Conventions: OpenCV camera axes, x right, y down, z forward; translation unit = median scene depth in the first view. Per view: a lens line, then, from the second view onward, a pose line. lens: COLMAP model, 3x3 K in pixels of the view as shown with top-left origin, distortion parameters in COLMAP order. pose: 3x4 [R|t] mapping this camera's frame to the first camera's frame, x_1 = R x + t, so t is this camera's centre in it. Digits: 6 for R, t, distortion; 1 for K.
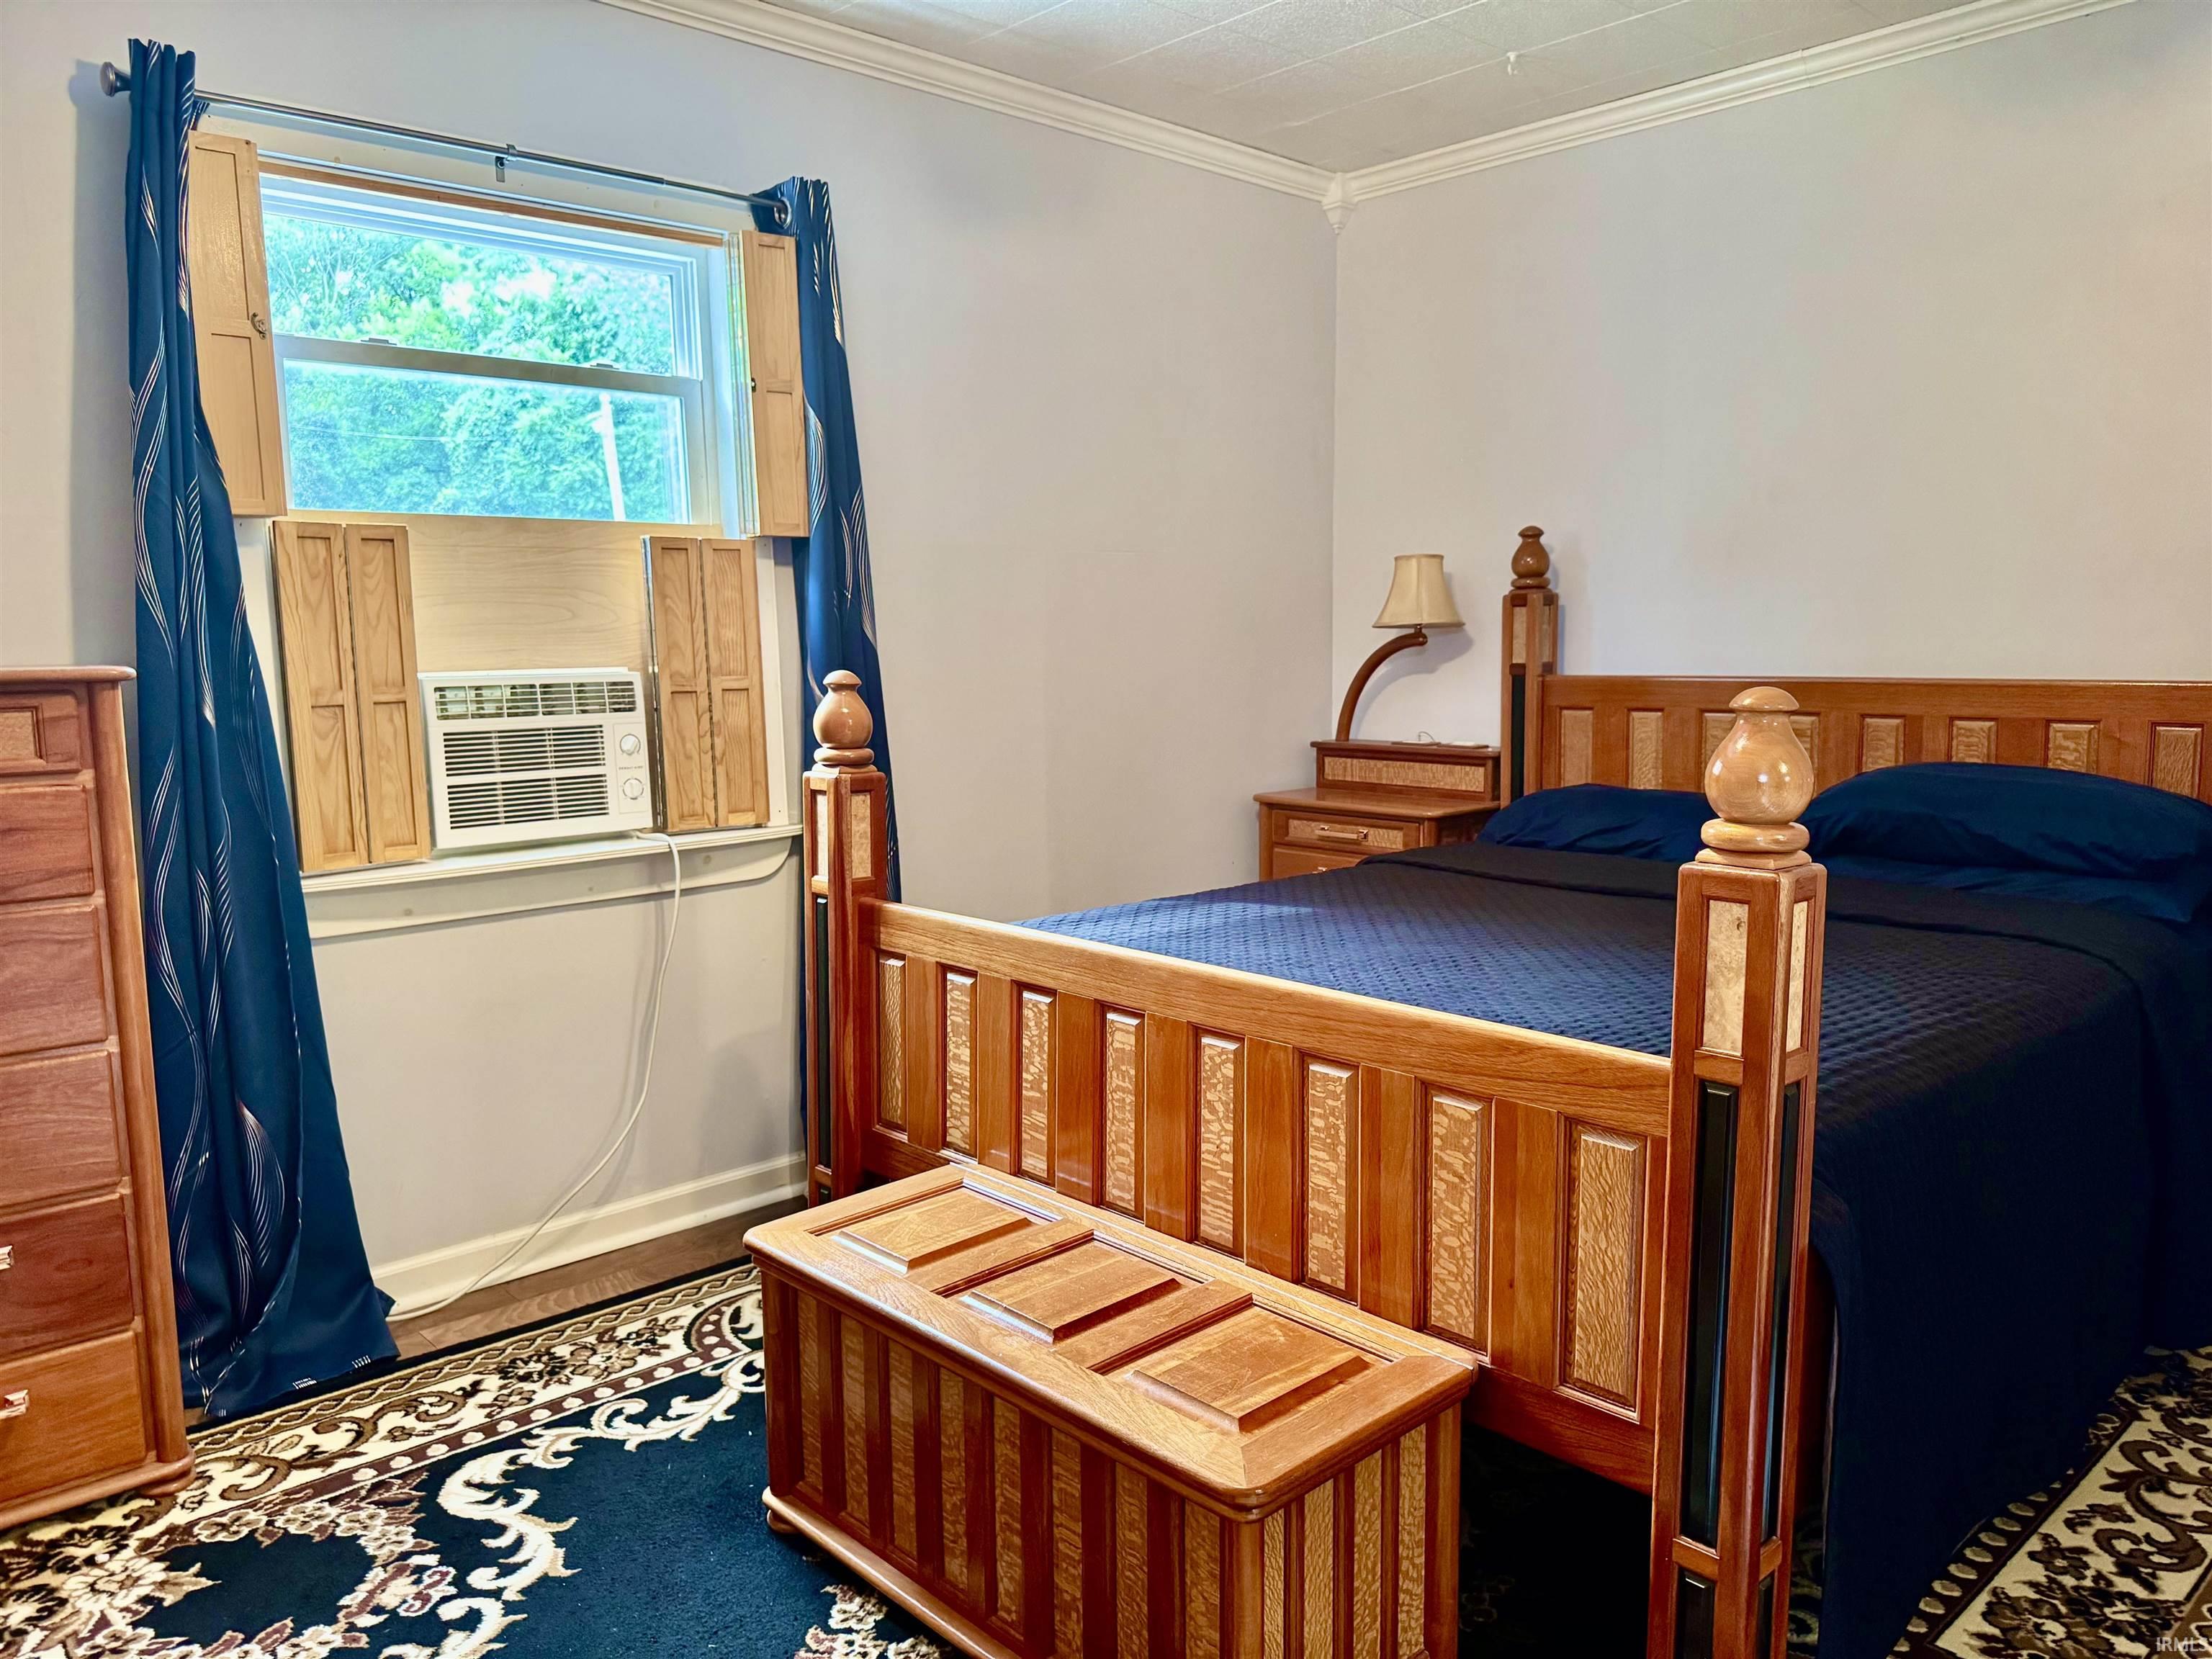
lens RADIAL K [[1577.6, 0, 1114.7], [0, 1577.6, 833.4], [0, 0, 1]] dist [0.025100, -0.028616]
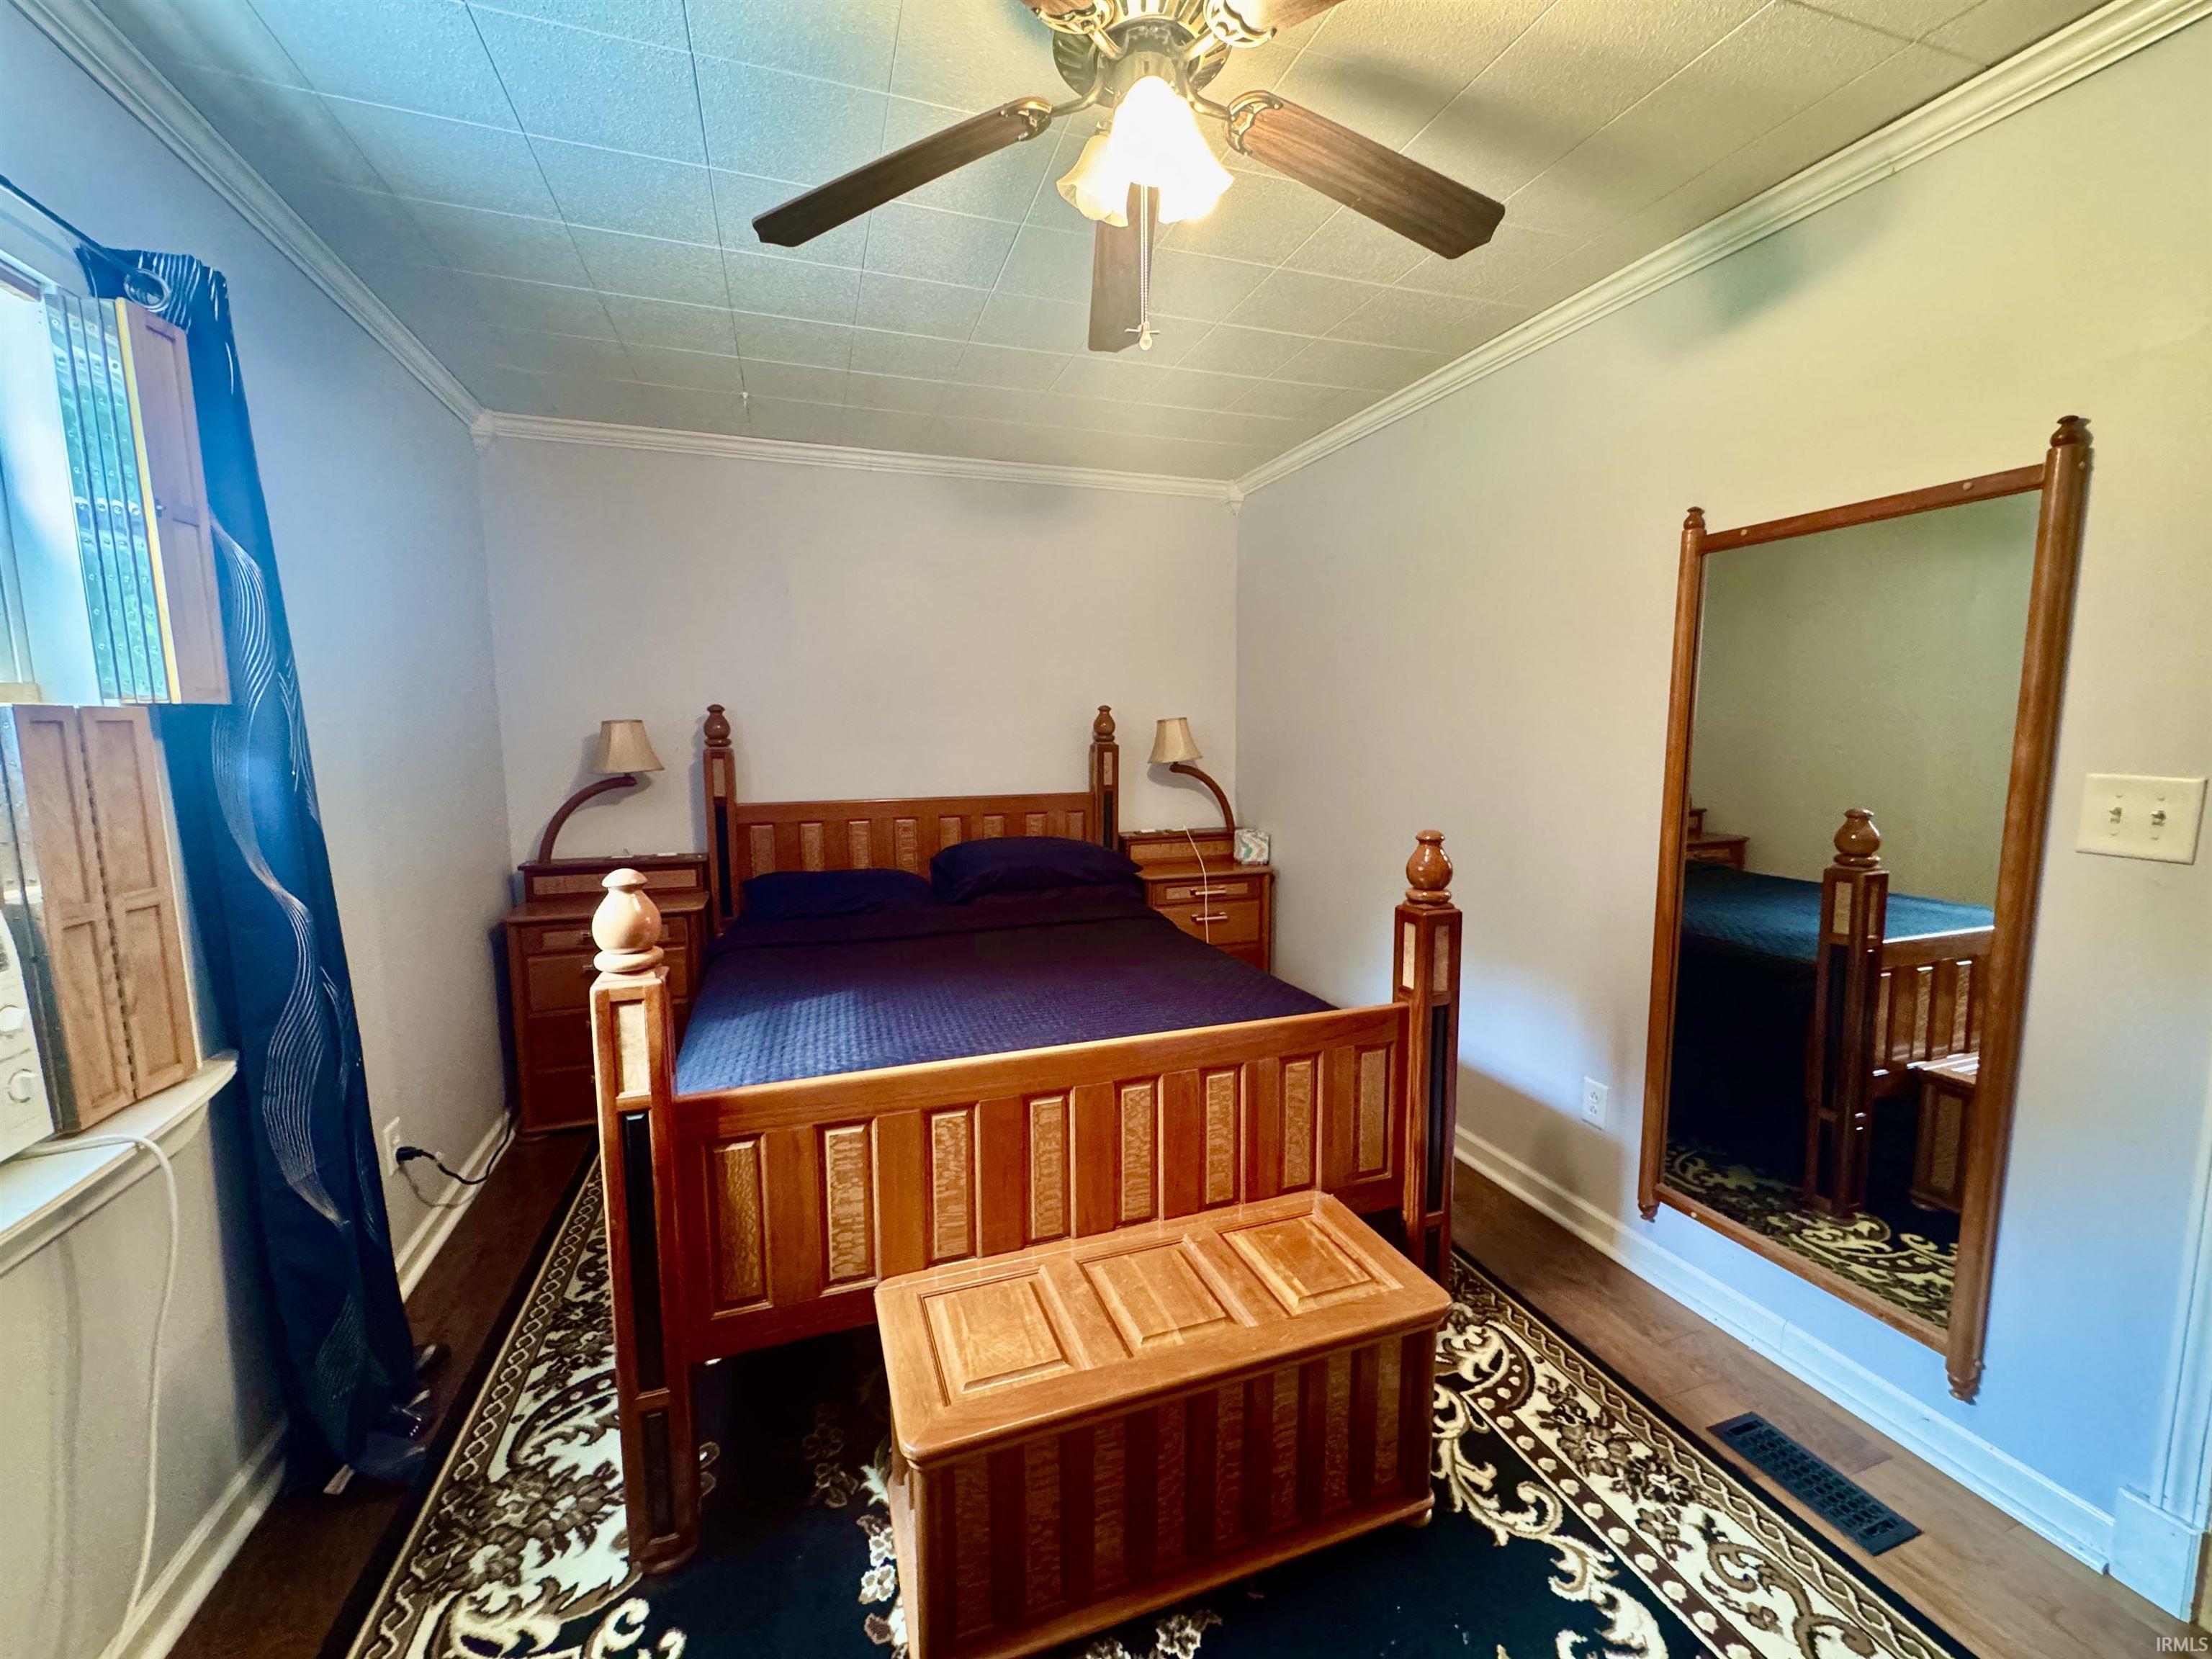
lens RADIAL K [[873.2, 0, 1106.0], [0, 873.2, 829.5], [0, 0, 1]] dist [-0.009726, 0.000432]
pose [[0.399327, -0.094308, 0.911945, -0.519928], [0.113939, 0.992089, 0.052704, -0.119563], [-0.909701, 0.082860, 0.406913, 0.518392]]
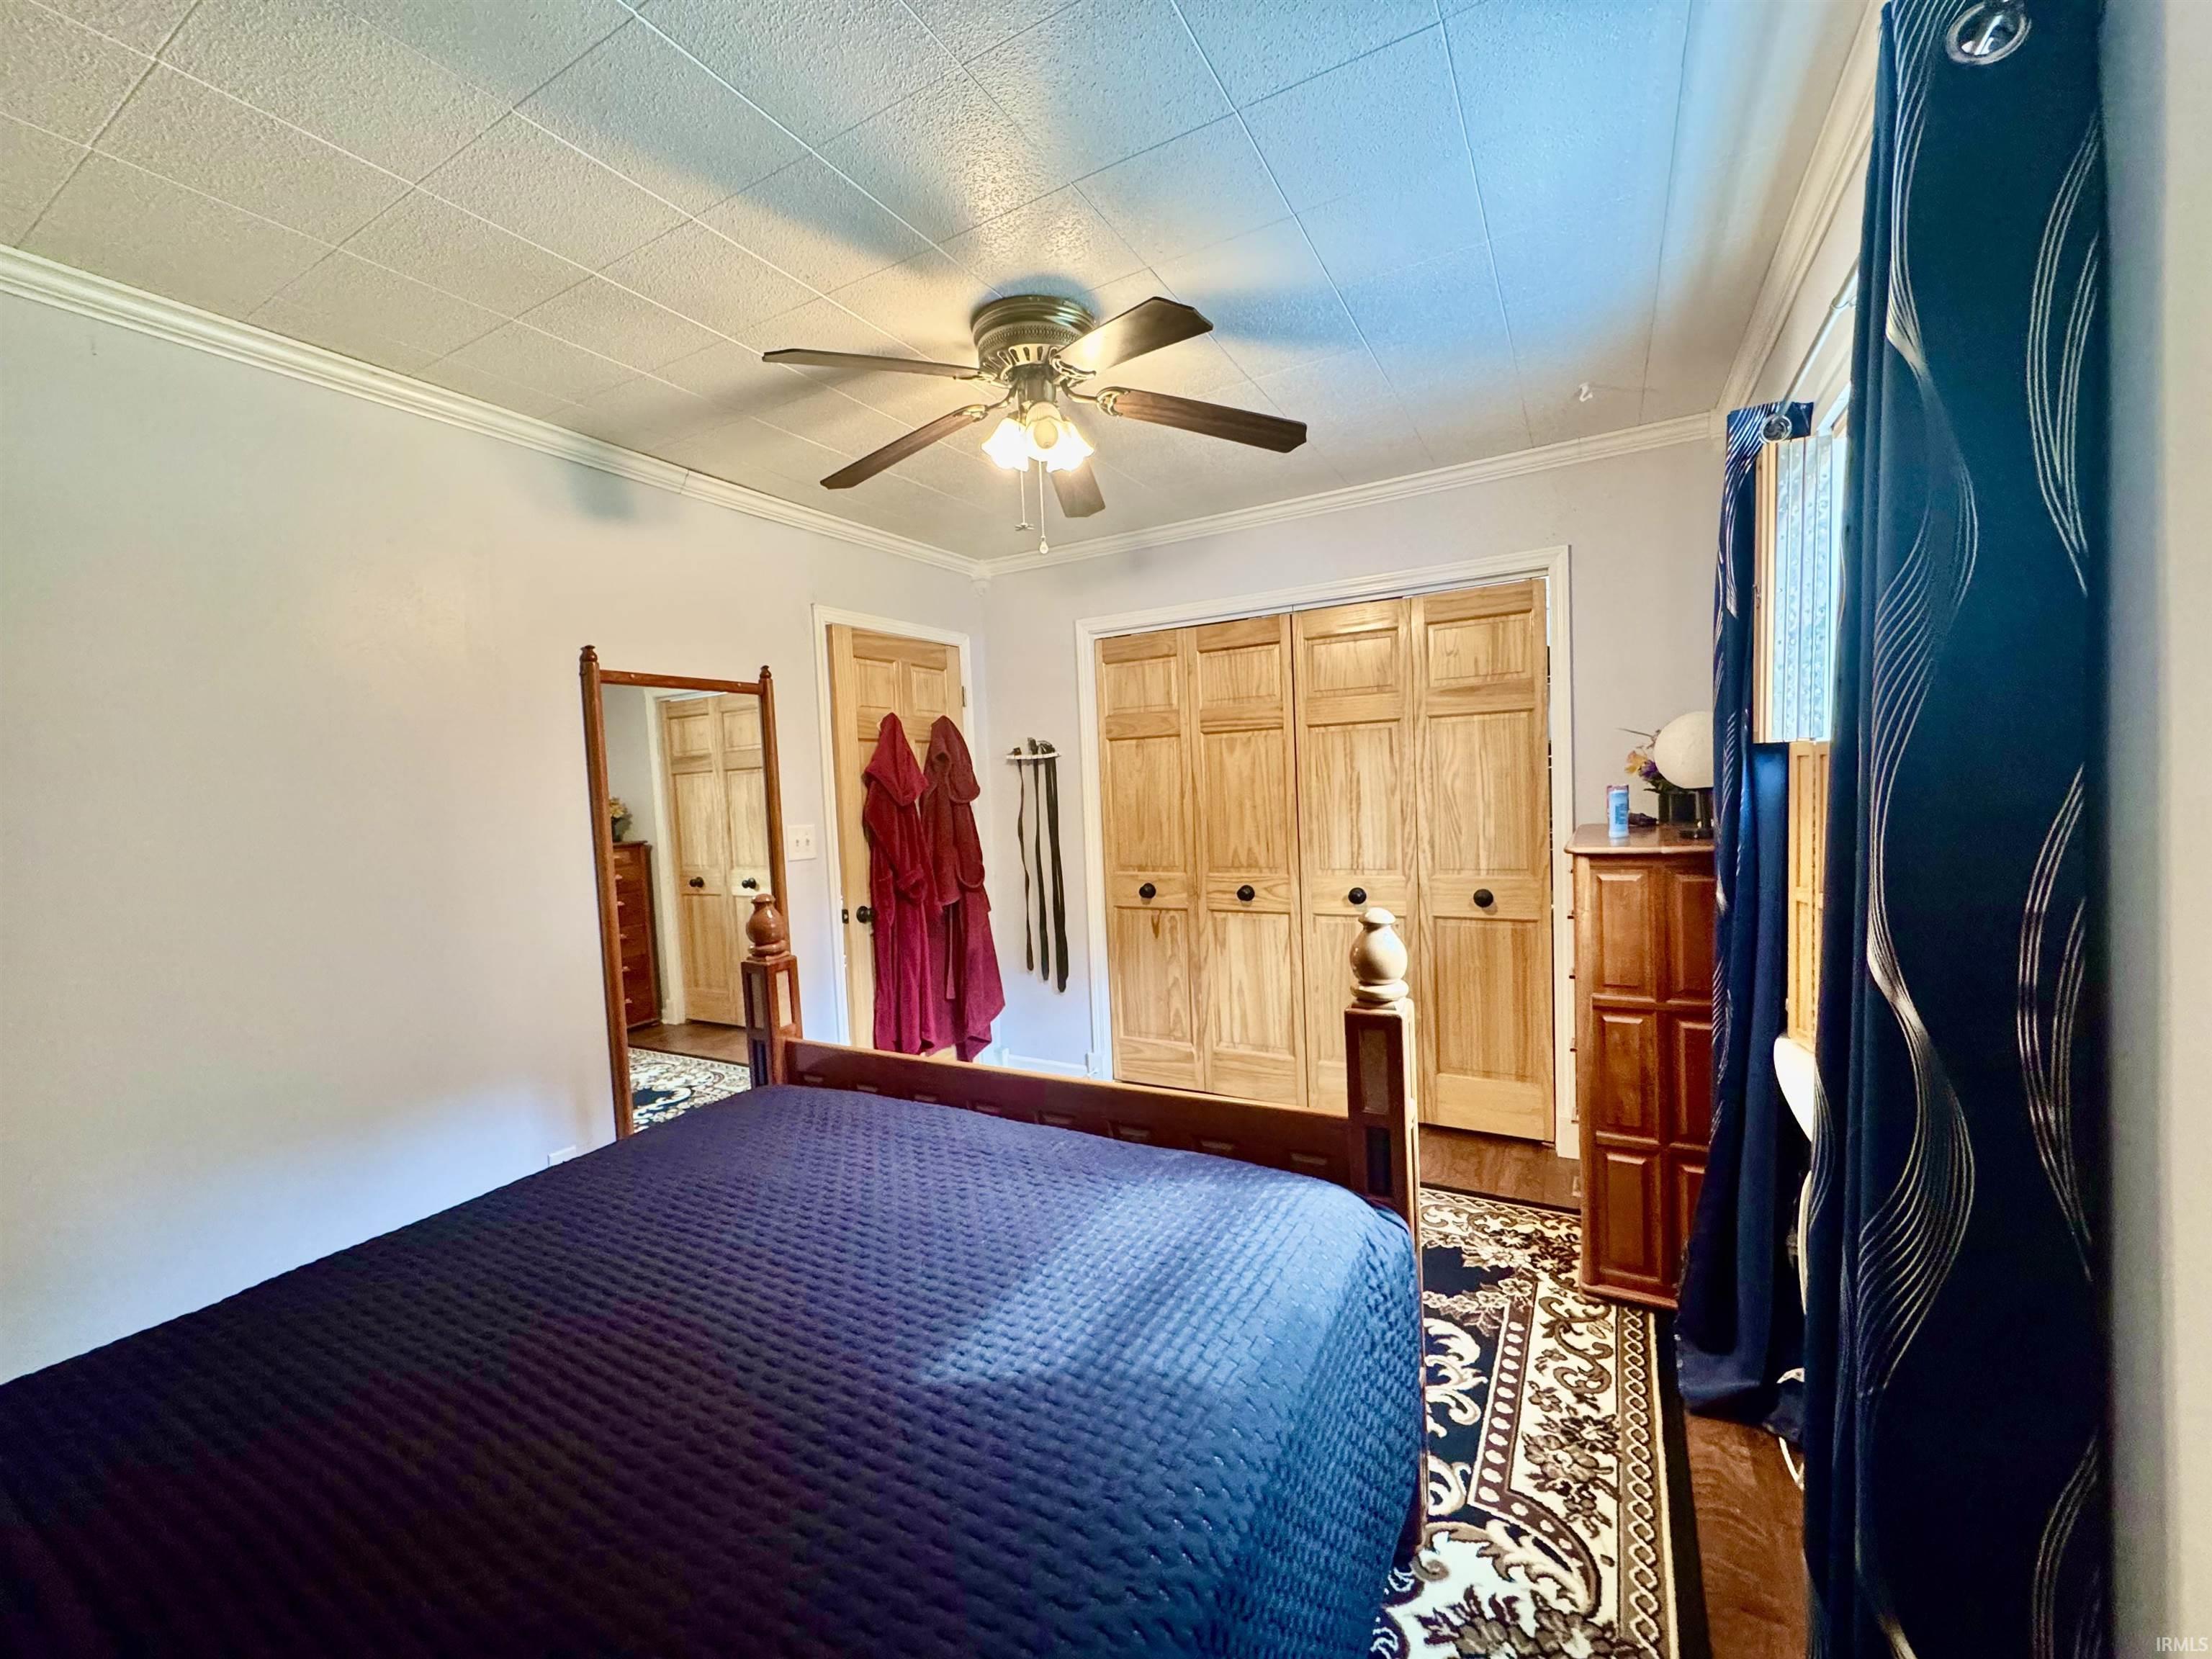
lens RADIAL K [[885.3, 0, 1103.2], [0, 885.3, 831.8], [0, 0, 1]] dist [-0.002825, 0.000910]
pose [[-0.952844, 0.071262, -0.294974, 0.167043], [0.020077, 0.984711, 0.173037, -0.255208], [0.302795, 0.158955, -0.939706, 1.467397]]
